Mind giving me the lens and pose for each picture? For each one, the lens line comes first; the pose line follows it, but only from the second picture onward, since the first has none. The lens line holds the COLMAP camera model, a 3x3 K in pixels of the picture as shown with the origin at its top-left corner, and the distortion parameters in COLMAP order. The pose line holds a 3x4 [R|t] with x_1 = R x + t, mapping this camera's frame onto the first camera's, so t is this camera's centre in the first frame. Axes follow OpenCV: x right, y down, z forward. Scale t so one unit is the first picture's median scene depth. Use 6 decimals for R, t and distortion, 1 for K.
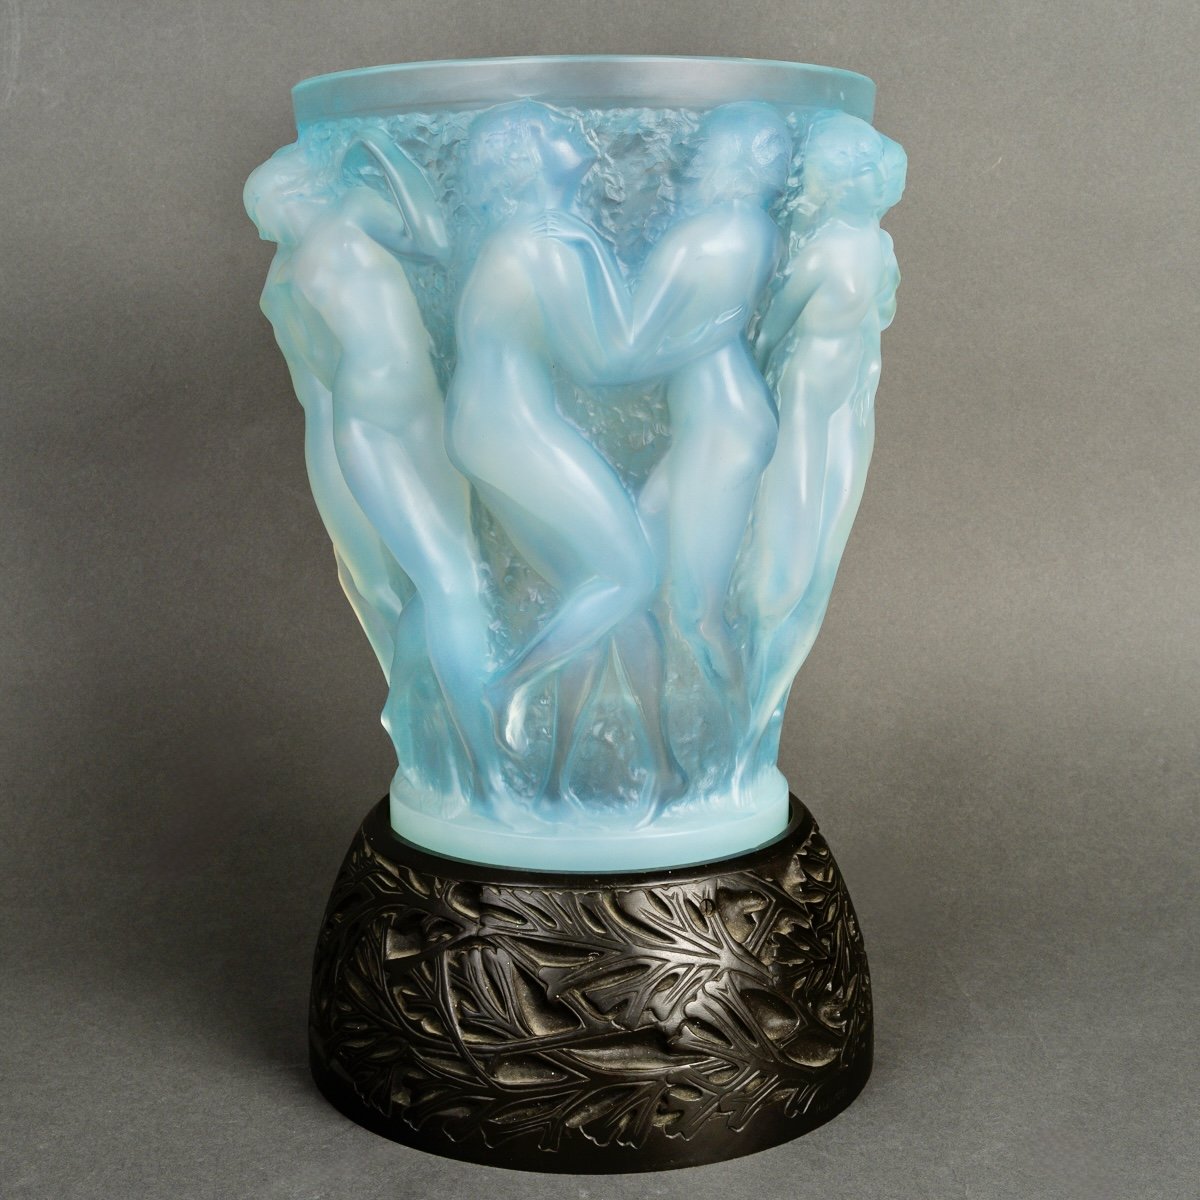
lens RADIAL K [[1758.2, 0, 567.4], [0, 1758.2, 506.4], [0, 0, 1]] dist [-0.007415, 0.039231]
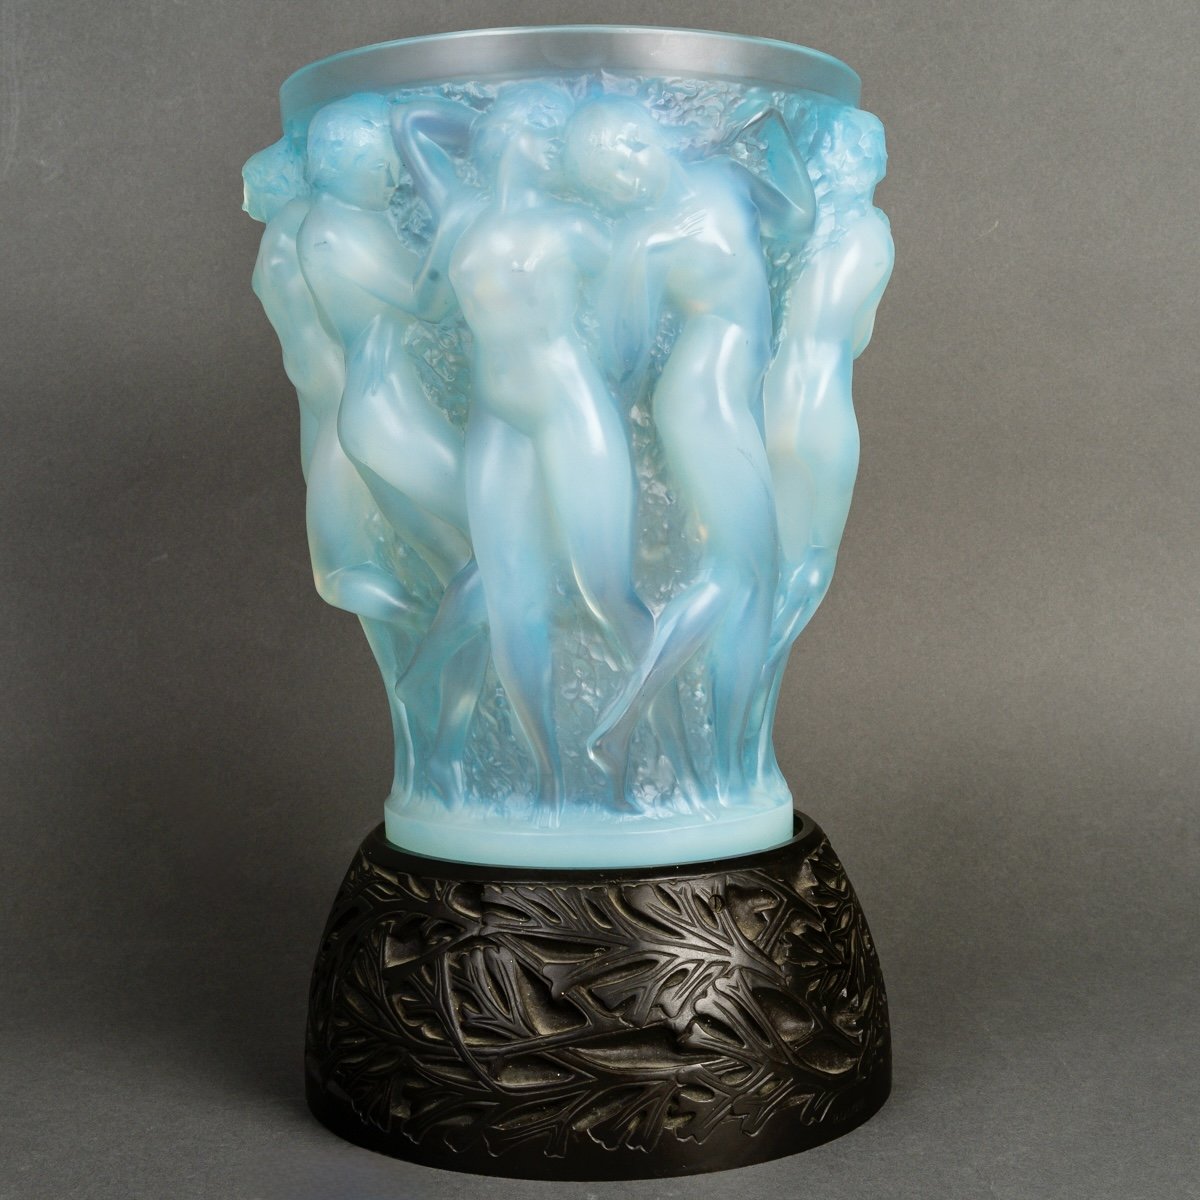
lens RADIAL K [[1768.9, 0, 601.0], [0, 1768.9, 565.5], [0, 0, 1]] dist [-0.002465, 0.021893]
pose [[0.999816, -0.011269, 0.015513, 0.002791], [0.012436, 0.996926, -0.077350, 0.111820], [-0.014593, 0.077529, 0.996883, 0.014190]]
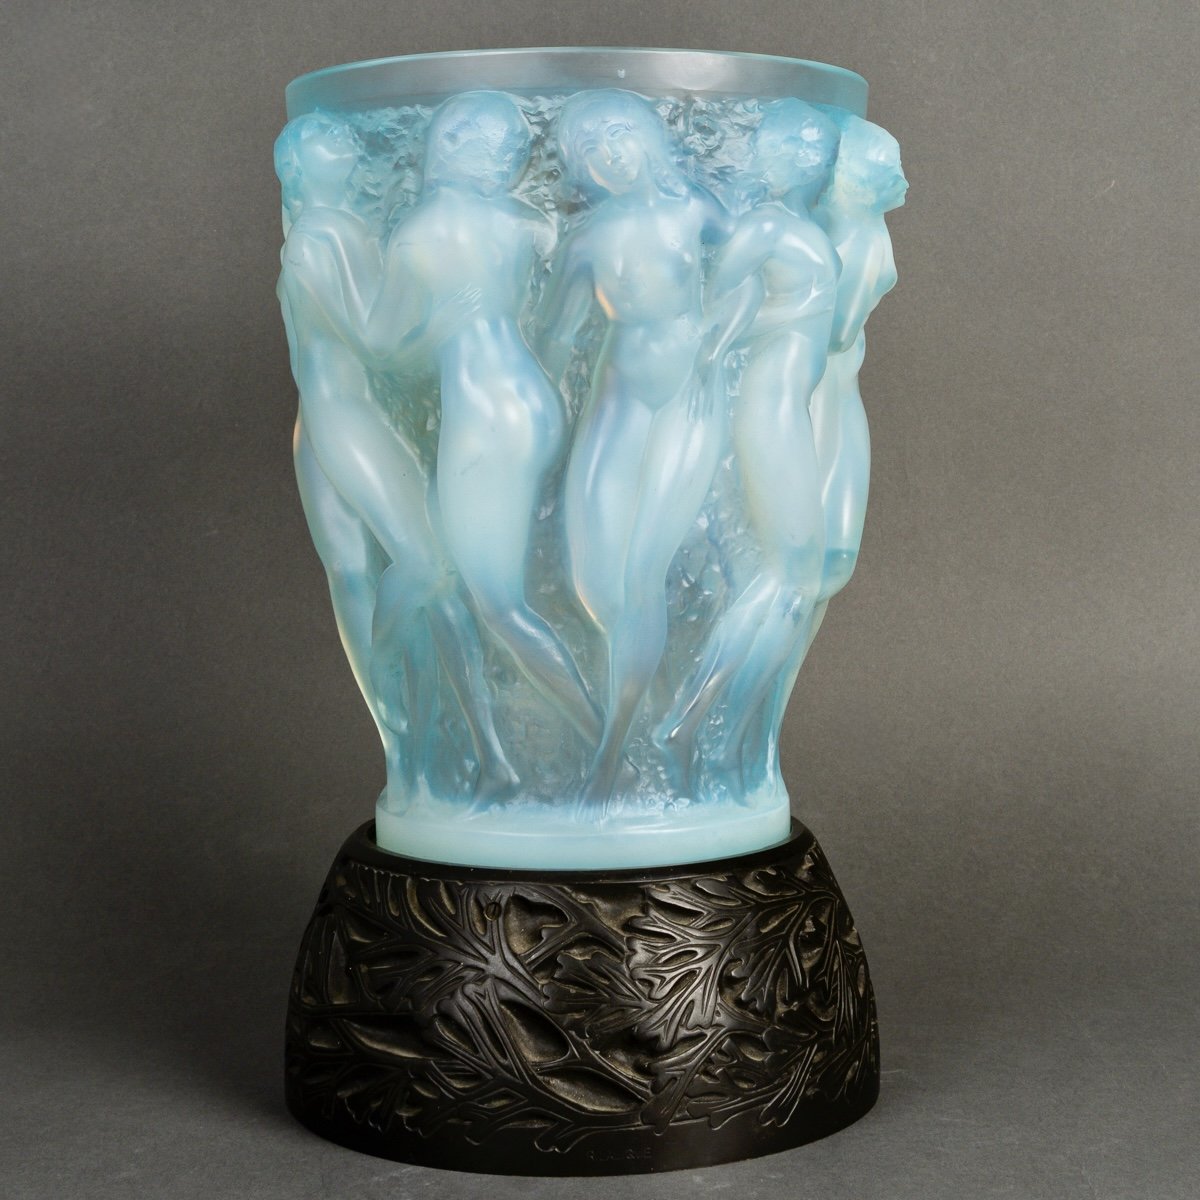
lens RADIAL K [[2262.5, 0, 655.4], [0, 2262.5, 468.1], [0, 0, 1]] dist [-0.014028, 0.083019]
pose [[0.999736, -0.000654, 0.022973, -0.039011], [0.002851, 0.995404, -0.095723, 0.104574], [-0.022805, 0.095763, 0.995143, -0.273337]]
